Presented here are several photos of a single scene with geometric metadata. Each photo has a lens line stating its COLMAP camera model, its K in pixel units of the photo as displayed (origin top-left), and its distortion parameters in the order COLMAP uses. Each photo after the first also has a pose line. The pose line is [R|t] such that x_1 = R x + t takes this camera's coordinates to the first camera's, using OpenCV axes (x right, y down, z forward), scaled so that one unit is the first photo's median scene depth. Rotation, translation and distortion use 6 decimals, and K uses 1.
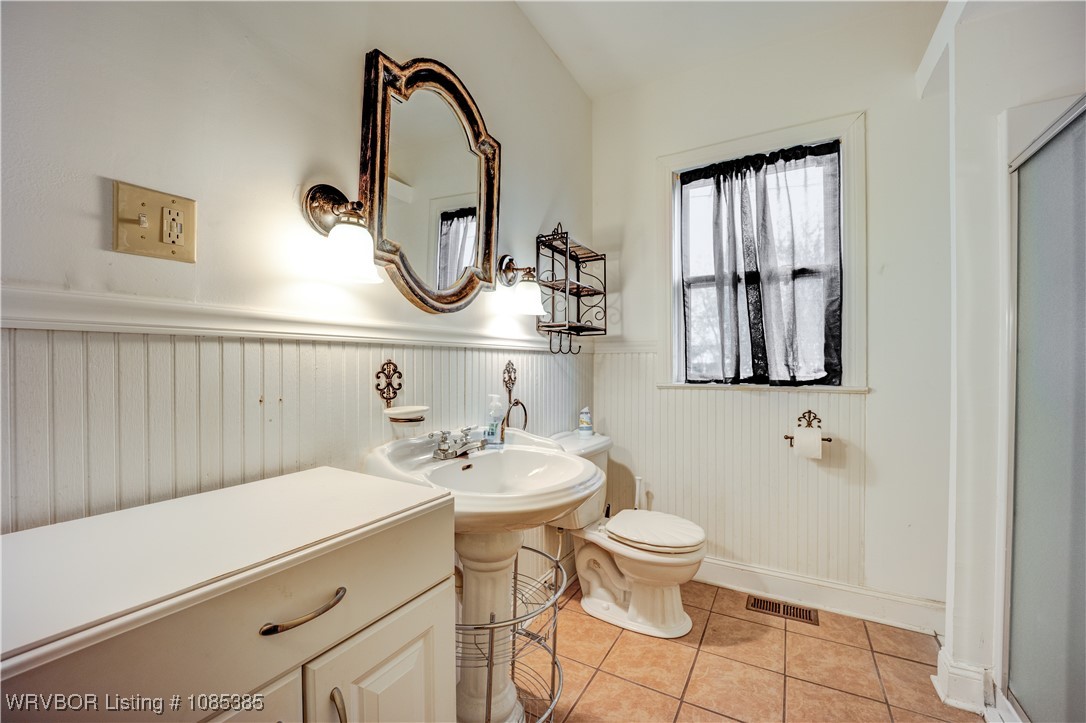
lens RADIAL K [[439.5, 0, 542.3], [0, 439.5, 363.2], [0, 0, 1]] dist [-0.017106, 0.000165]
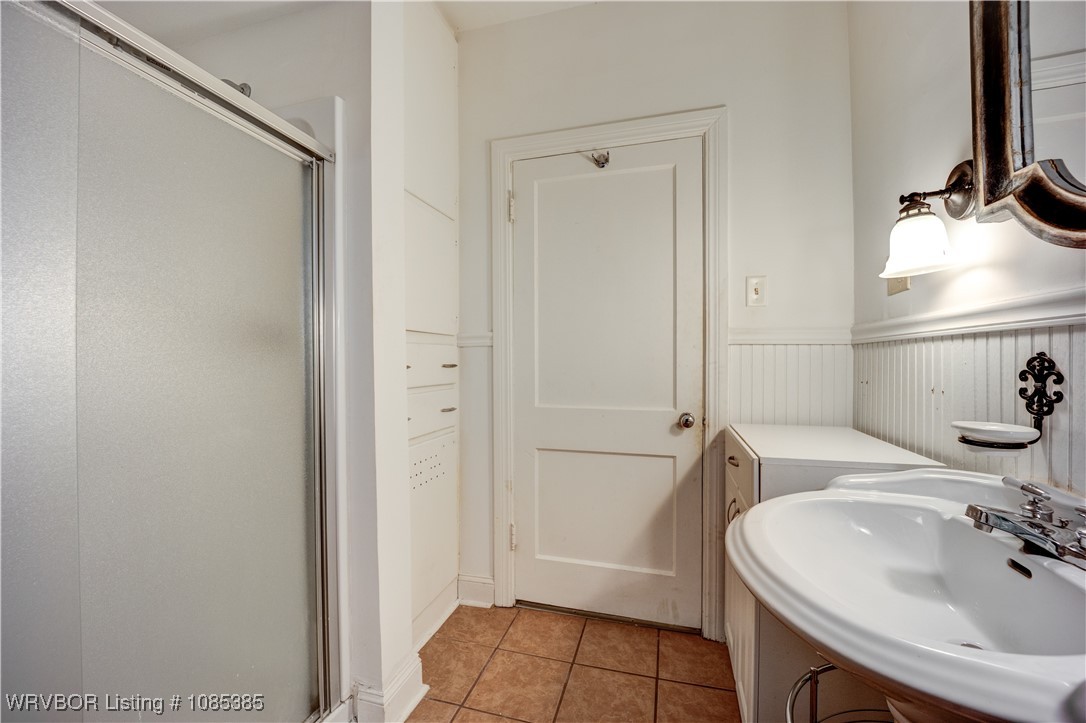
lens RADIAL K [[439.5, 0, 542.8], [0, 439.5, 362.6], [0, 0, 1]] dist [-0.017106, 0.000165]
pose [[-0.974049, -0.009822, -0.226122, 0.487331], [-0.010584, 0.999942, 0.002155, 0.012992], [0.226088, 0.004493, -0.974097, 1.428665]]
